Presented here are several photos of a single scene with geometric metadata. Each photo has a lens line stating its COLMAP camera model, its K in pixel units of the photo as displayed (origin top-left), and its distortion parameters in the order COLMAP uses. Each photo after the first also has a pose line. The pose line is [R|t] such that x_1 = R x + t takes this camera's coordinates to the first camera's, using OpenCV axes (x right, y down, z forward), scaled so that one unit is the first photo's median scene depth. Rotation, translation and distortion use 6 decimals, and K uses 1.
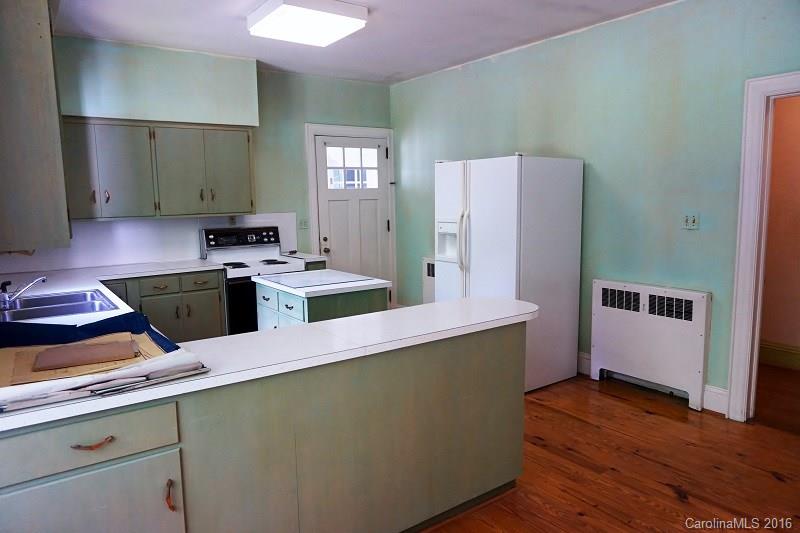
lens RADIAL K [[534.6, 0, 397.0], [0, 534.6, 264.5], [0, 0, 1]] dist [-0.022765, -0.001110]
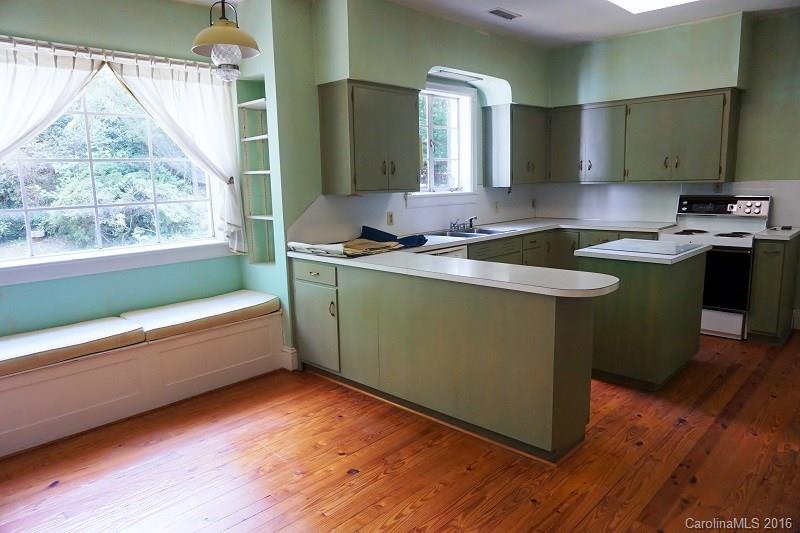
lens RADIAL K [[534.6, 0, 397.4], [0, 534.6, 268.8], [0, 0, 1]] dist [-0.022765, -0.001110]
pose [[0.180677, 0.179235, -0.967073, 0.654799], [-0.098660, 0.981599, 0.163494, -0.045183], [0.978582, 0.065871, 0.195036, 0.301219]]
